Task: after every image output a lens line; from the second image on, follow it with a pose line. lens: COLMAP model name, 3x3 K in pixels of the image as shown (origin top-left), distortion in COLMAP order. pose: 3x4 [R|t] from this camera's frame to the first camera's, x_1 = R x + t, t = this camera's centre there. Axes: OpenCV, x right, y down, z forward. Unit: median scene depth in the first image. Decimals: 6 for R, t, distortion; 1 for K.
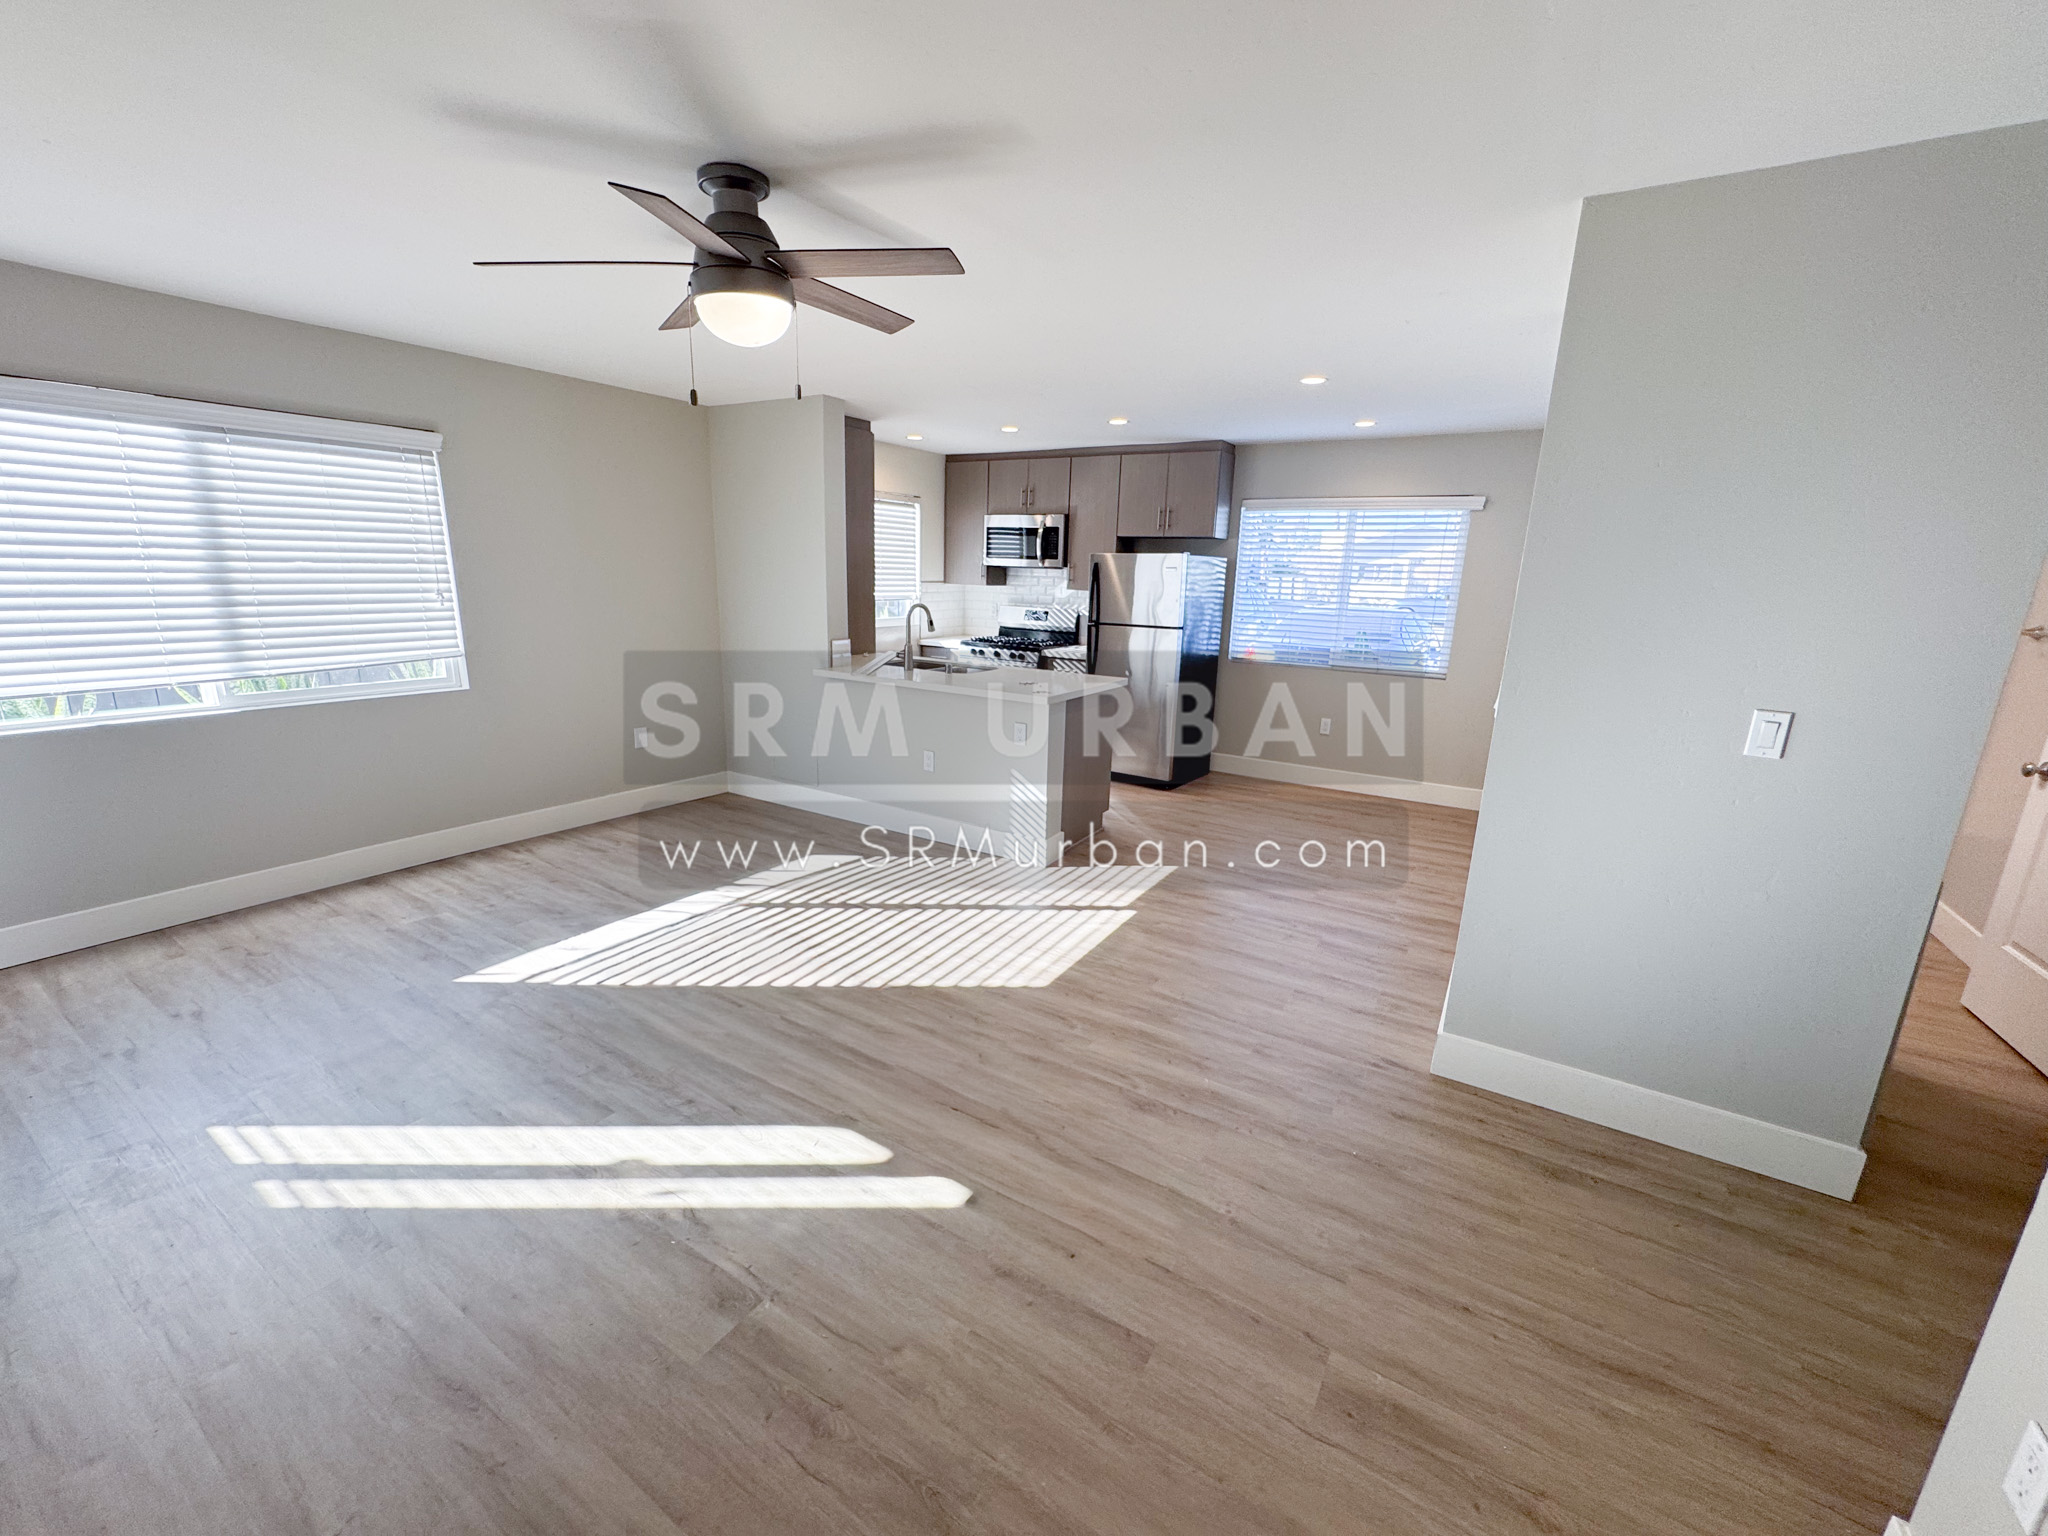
lens RADIAL K [[819.5, 0, 1026.8], [0, 819.5, 766.6], [0, 0, 1]] dist [-0.002670, 0.000057]
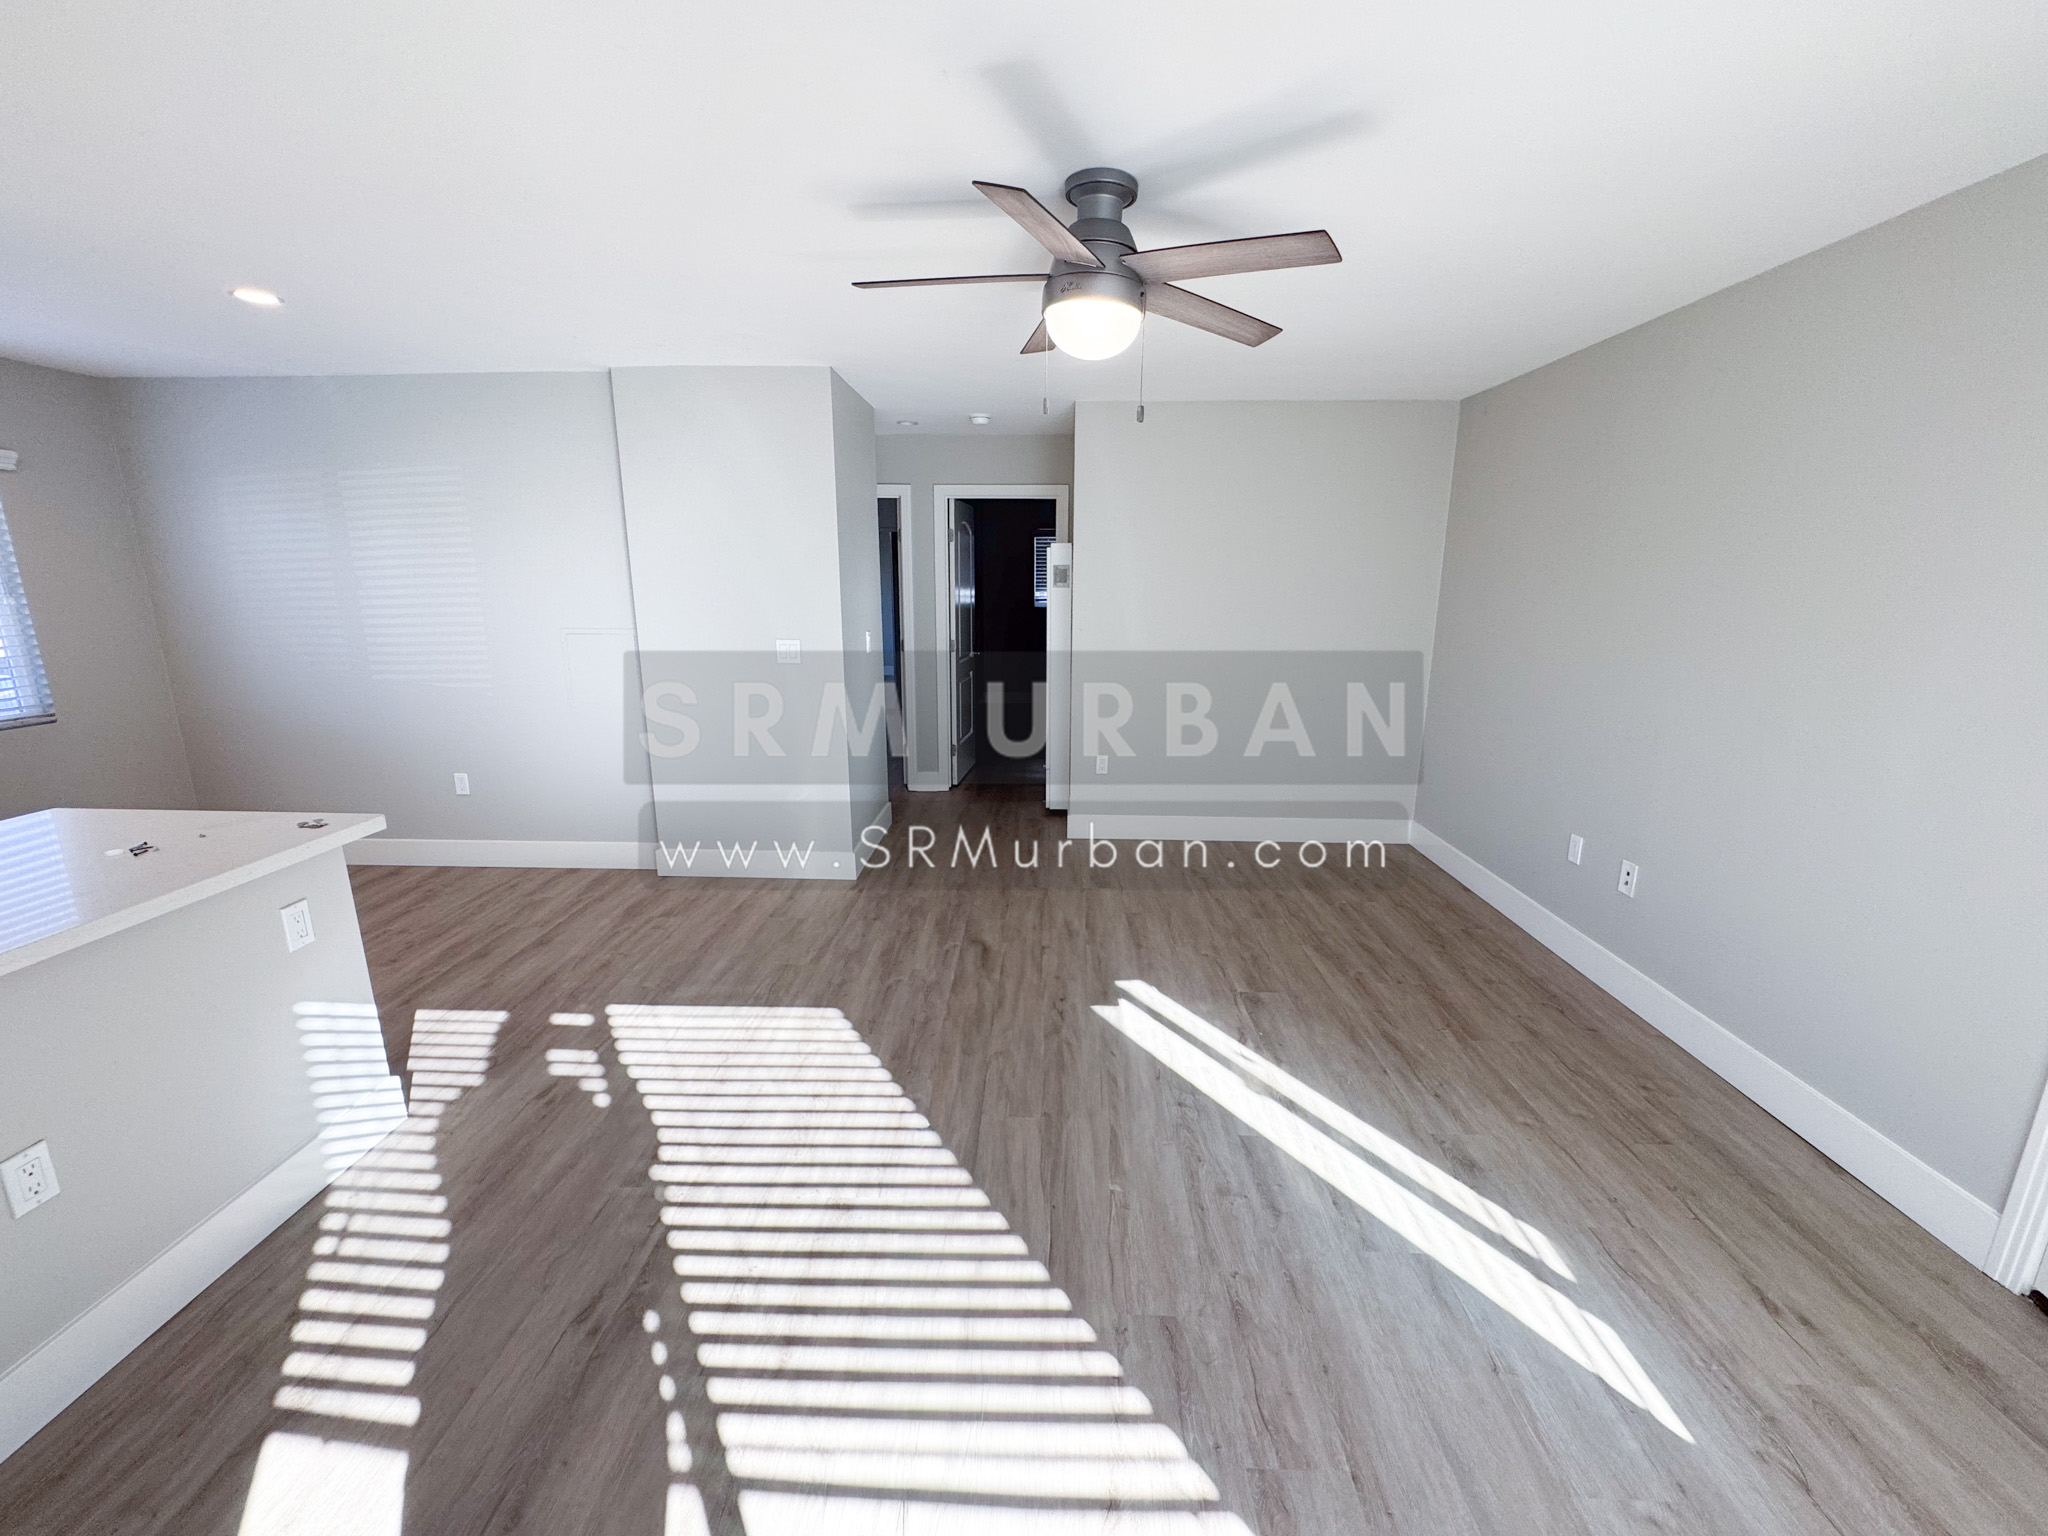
lens RADIAL K [[819.5, 0, 1013.8], [0, 819.5, 765.2], [0, 0, 1]] dist [-0.002670, 0.000057]
pose [[-0.492751, -0.226925, 0.840060, -0.750209], [0.187759, 0.914930, 0.357282, -0.274441], [-0.849672, 0.333780, -0.408226, 1.011612]]
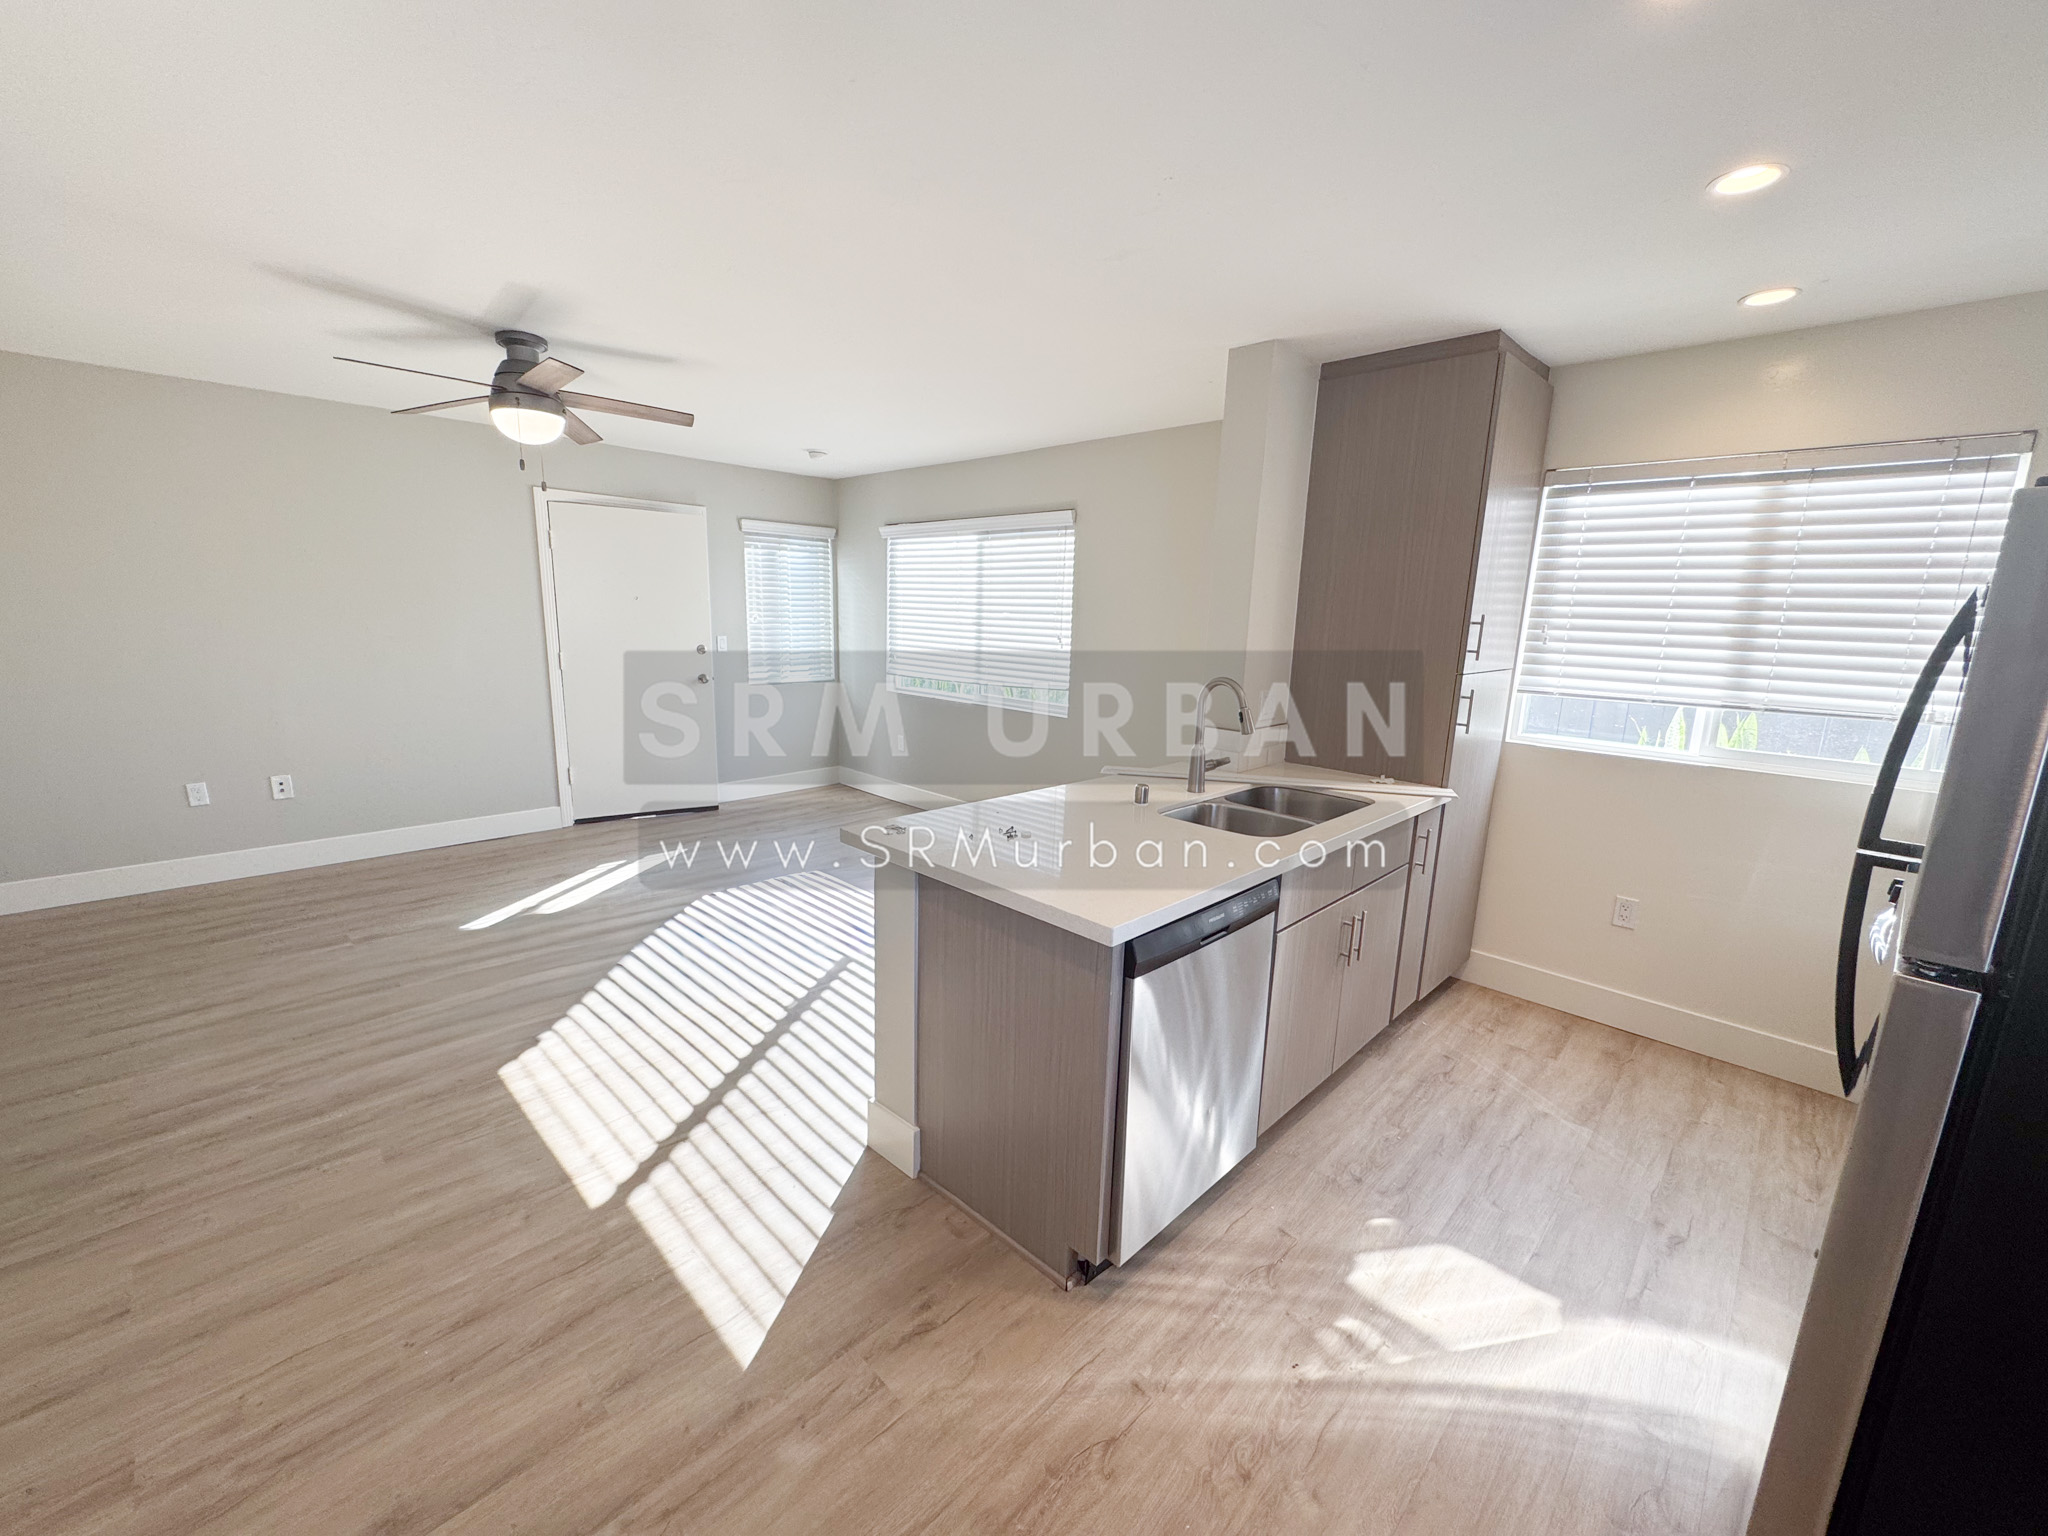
lens RADIAL K [[819.5, 0, 1027.8], [0, 819.5, 769.8], [0, 0, 1]] dist [-0.002670, 0.000057]
pose [[-0.218911, 0.157652, -0.962924, 0.608542], [-0.263766, 0.940559, 0.213955, -0.320989], [0.939417, 0.300824, -0.164316, 1.411702]]
